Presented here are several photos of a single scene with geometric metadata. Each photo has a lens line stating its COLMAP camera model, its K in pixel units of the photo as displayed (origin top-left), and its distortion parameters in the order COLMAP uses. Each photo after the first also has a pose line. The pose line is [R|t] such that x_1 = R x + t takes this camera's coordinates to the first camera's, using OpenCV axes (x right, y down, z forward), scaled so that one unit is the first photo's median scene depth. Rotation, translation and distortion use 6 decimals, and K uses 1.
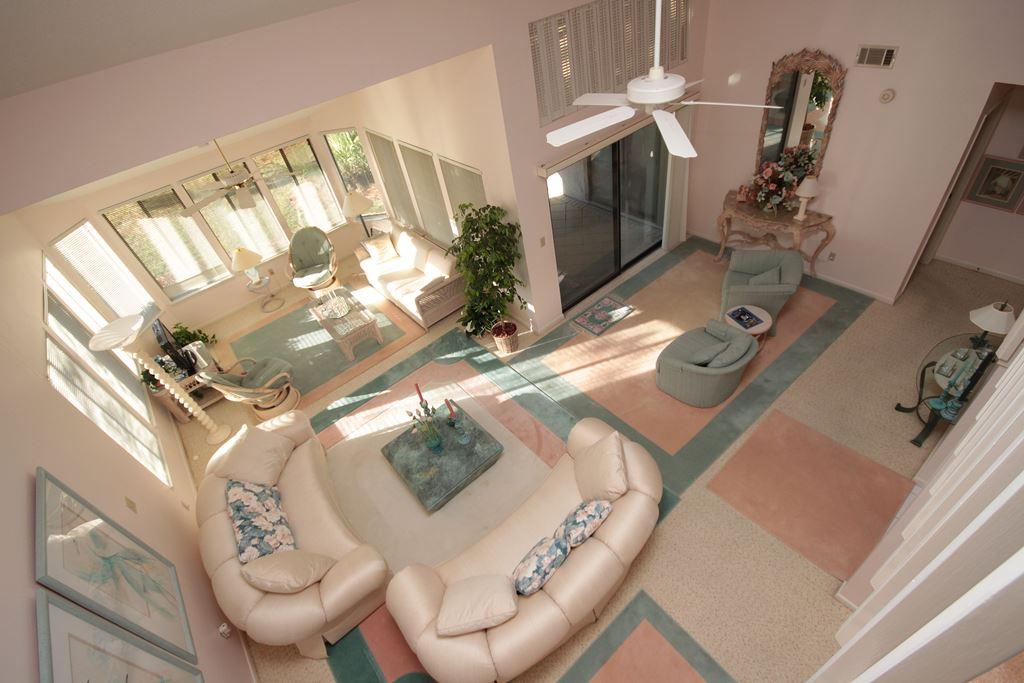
lens RADIAL K [[475.9, 0, 519.4], [0, 475.9, 344.0], [0, 0, 1]] dist [0.003489, -0.003304]
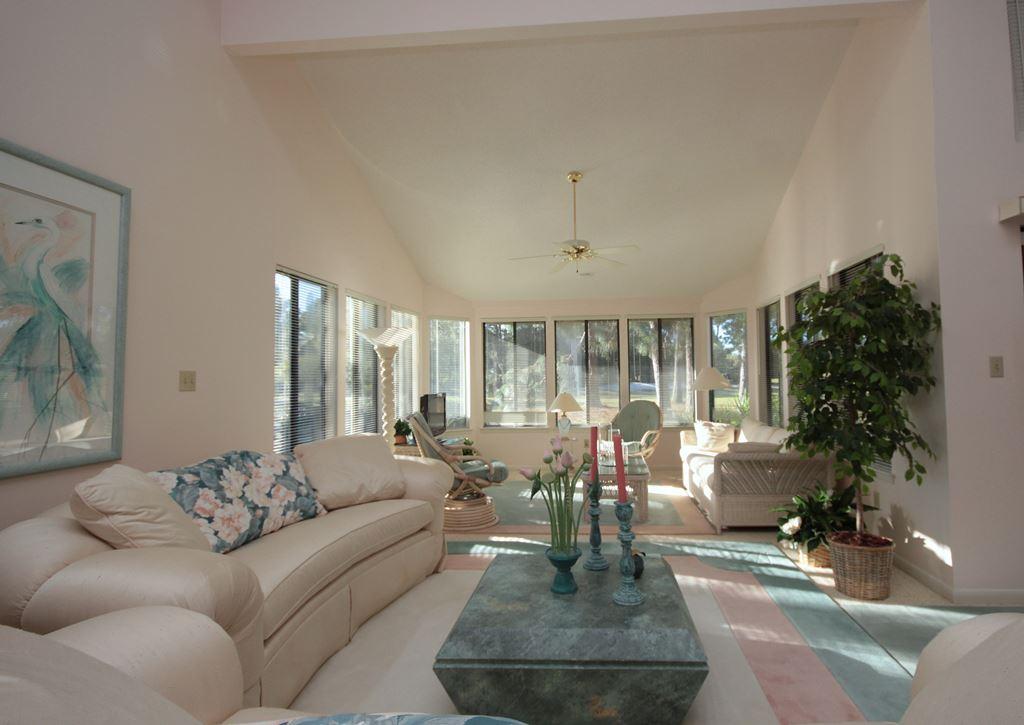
lens RADIAL K [[535.3, 0, 563.4], [0, 535.3, 358.9], [0, 0, 1]] dist [0.002734, 0.001367]
pose [[0.715346, 0.103292, -0.691094, 0.110265], [-0.528428, 0.727088, -0.438299, 0.241538], [0.457213, 0.678729, 0.574702, 0.505759]]
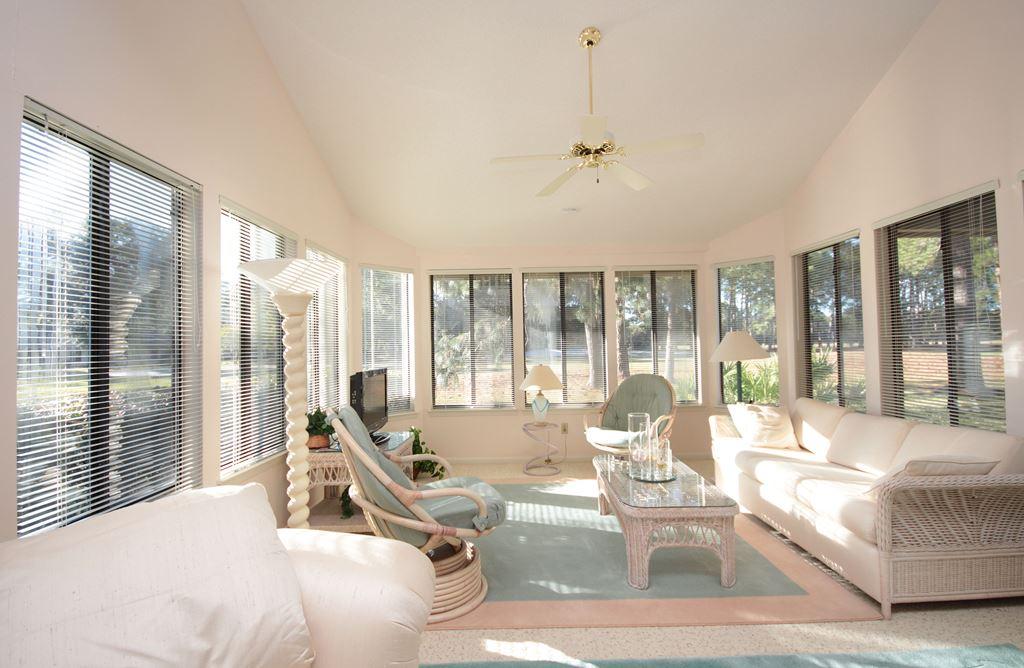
lens RADIAL K [[494.3, 0, 522.2], [0, 494.3, 333.9], [0, 0, 1]] dist [-0.008825, -0.000306]
pose [[0.767279, 0.107600, -0.632223, -0.245143], [-0.489885, 0.734550, -0.469520, 0.132762], [0.413879, 0.669969, 0.616316, 0.696553]]
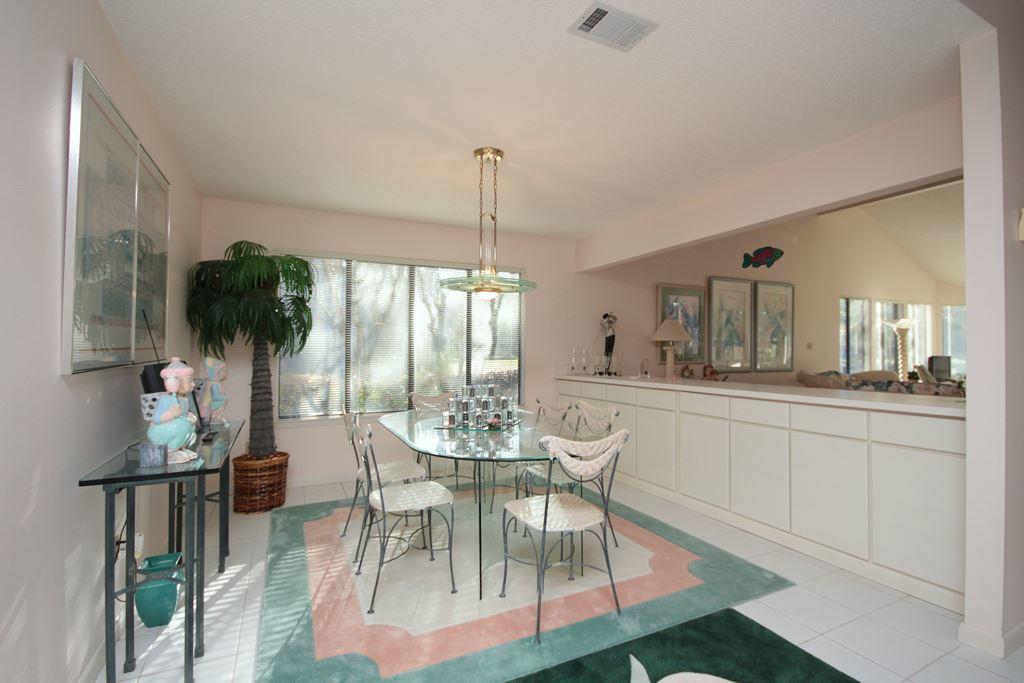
lens RADIAL K [[475.9, 0, 517.2], [0, 475.9, 340.8], [0, 0, 1]] dist [0.003489, -0.003304]
pose [[-0.227787, 0.120435, -0.966234, 0.977343], [-0.632980, 0.735725, 0.240927, 0.412701], [0.739898, 0.666487, -0.091356, 0.151467]]
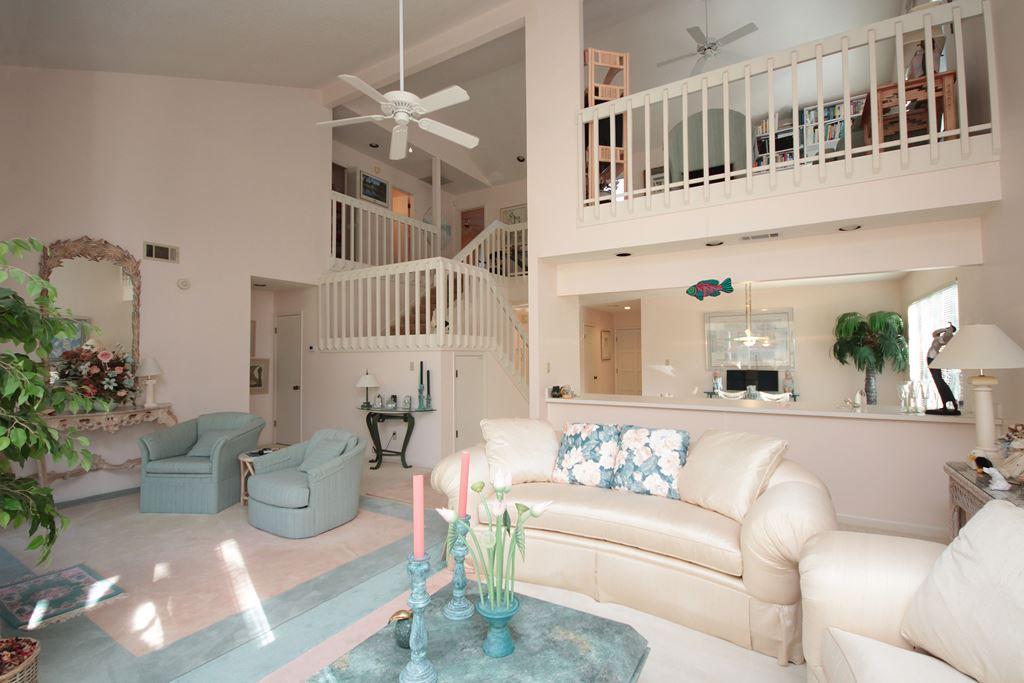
lens RADIAL K [[475.9, 0, 514.8], [0, 475.9, 344.3], [0, 0, 1]] dist [0.003489, -0.003304]
pose [[-0.314573, 0.168559, 0.934148, -0.479774], [0.672735, 0.733872, 0.094122, 0.020448], [-0.669680, 0.658042, -0.344252, 0.834123]]
